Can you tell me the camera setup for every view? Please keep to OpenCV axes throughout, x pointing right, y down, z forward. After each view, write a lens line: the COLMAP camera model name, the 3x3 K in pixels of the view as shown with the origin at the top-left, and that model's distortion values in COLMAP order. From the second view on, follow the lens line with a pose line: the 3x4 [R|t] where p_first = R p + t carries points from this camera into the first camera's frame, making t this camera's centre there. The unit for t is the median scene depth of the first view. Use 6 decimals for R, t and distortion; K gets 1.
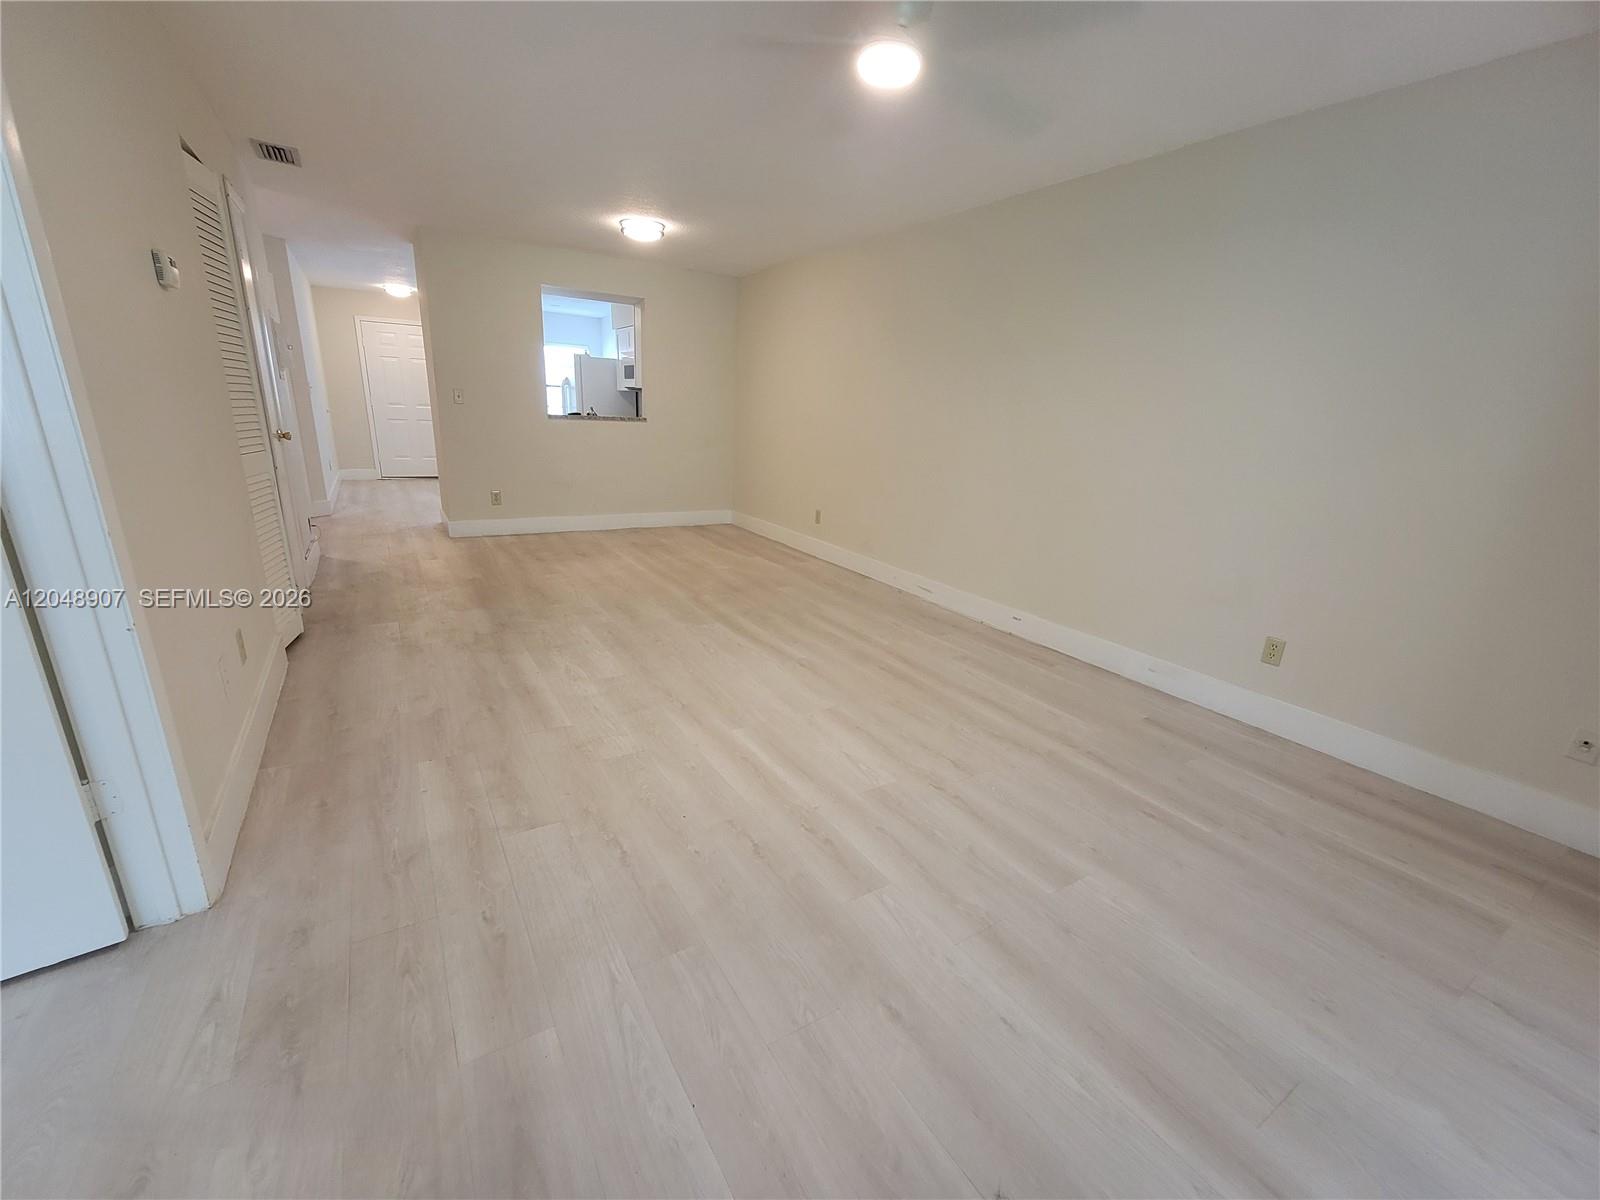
lens RADIAL K [[648.9, 0, 797.8], [0, 648.9, 617.7], [0, 0, 1]] dist [-0.003890, 0.001031]
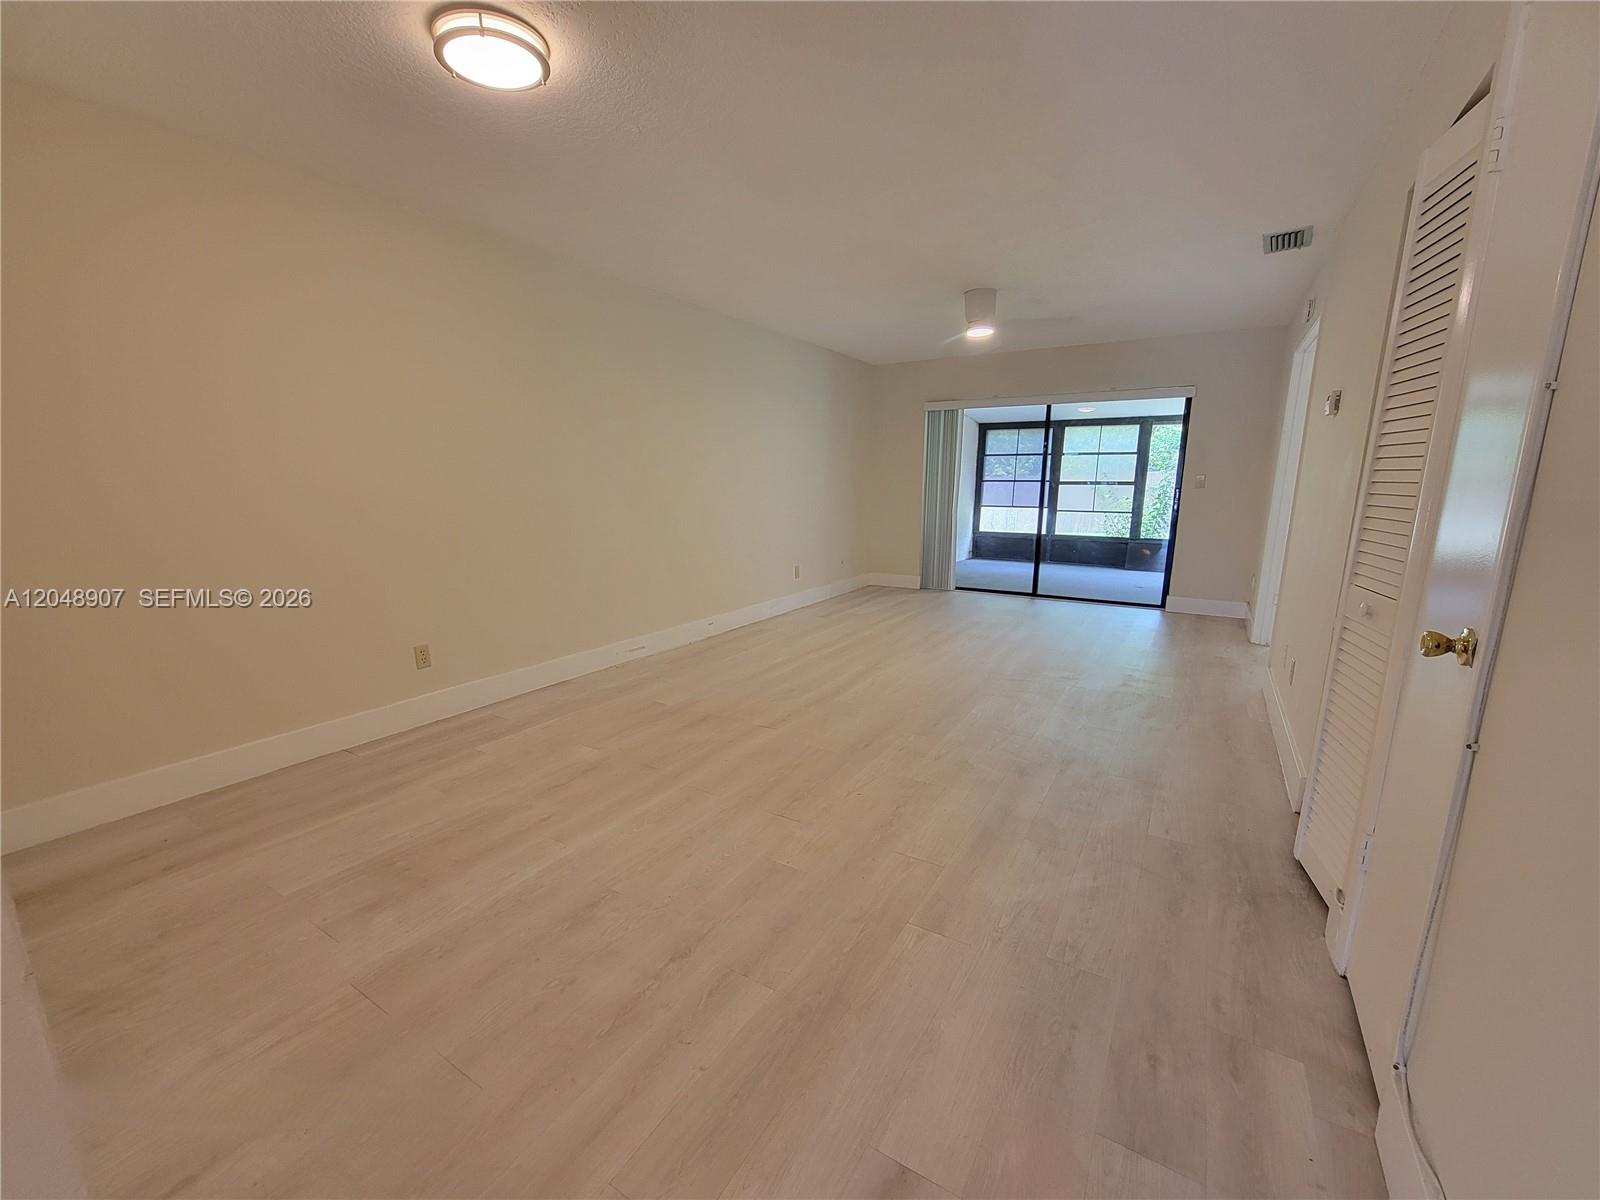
lens RADIAL K [[648.9, 0, 797.8], [0, 648.9, 617.7], [0, 0, 1]] dist [-0.003890, 0.001031]
pose [[-0.441164, -0.238444, 0.865170, -0.859908], [0.254141, 0.891398, 0.375263, -0.451838], [-0.860690, 0.385428, -0.332654, 1.270455]]
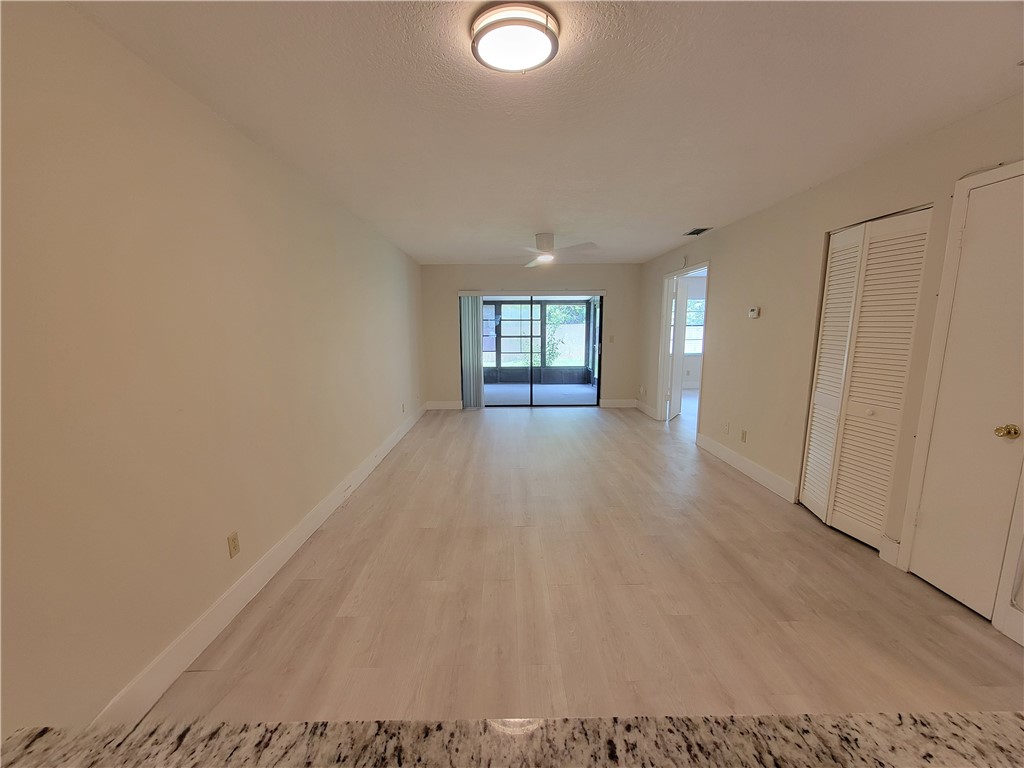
lens RADIAL K [[415.3, 0, 510.6], [0, 415.3, 395.3], [0, 0, 1]] dist [-0.003890, 0.001031]
pose [[-0.852124, -0.130272, 0.506866, -0.497035], [0.125312, 0.889558, 0.439300, -0.575715], [-0.508115, 0.437854, -0.741689, 1.551618]]
